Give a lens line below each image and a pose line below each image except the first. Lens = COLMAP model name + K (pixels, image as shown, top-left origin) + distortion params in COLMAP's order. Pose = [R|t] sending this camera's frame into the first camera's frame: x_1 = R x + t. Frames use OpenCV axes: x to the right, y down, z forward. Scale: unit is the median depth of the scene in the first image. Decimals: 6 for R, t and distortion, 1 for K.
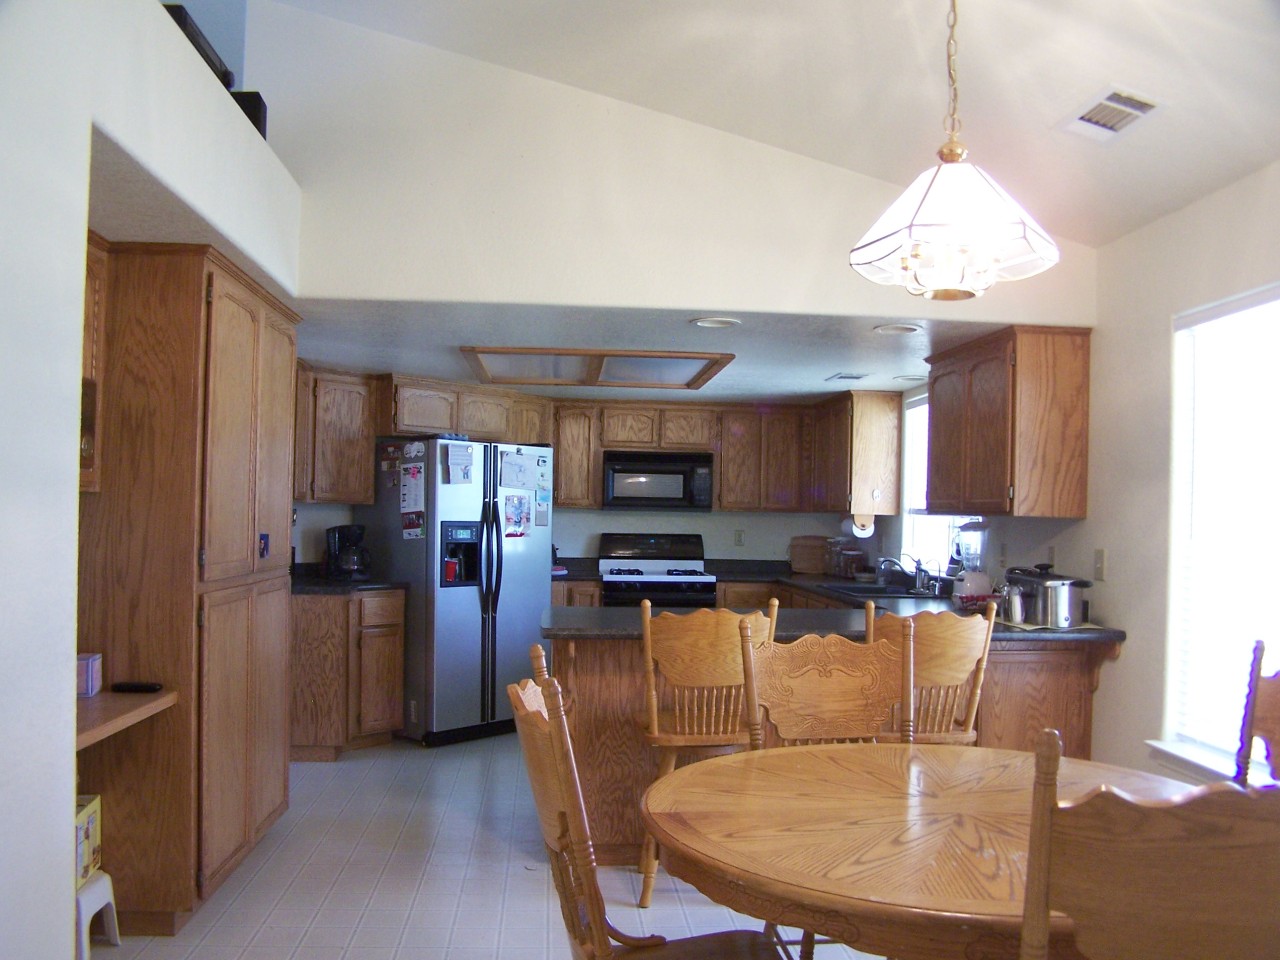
lens RADIAL K [[993.4, 0, 615.5], [0, 993.4, 489.7], [0, 0, 1]] dist [-0.149694, 0.114204]
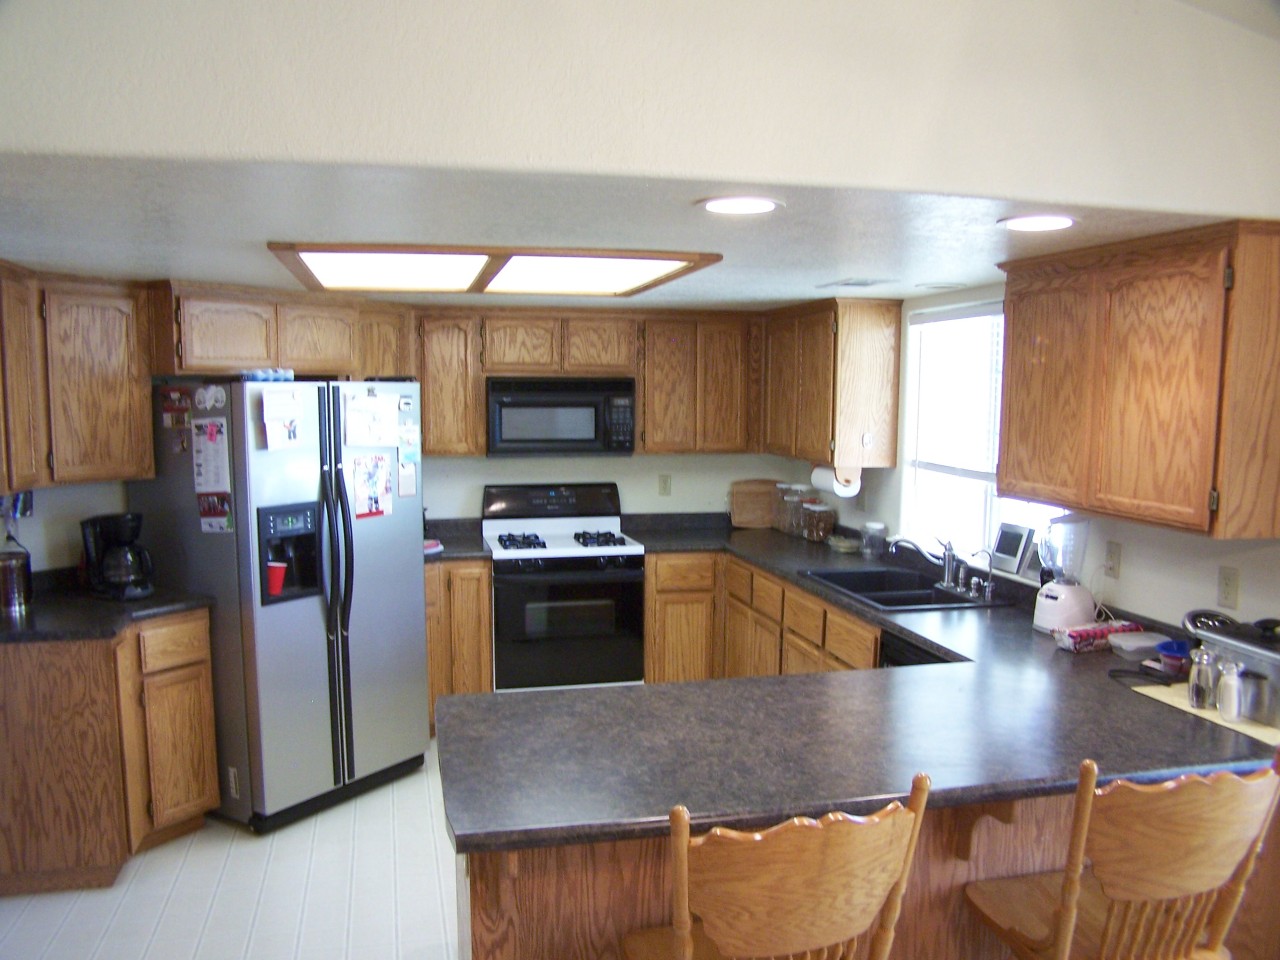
lens RADIAL K [[993.4, 0, 615.5], [0, 993.4, 489.7], [0, 0, 1]] dist [-0.149694, 0.114204]
pose [[0.987962, -0.031451, 0.151463, -0.036736], [0.012456, 0.992108, 0.124764, -0.055344], [-0.154192, -0.121375, 0.980557, 0.312132]]
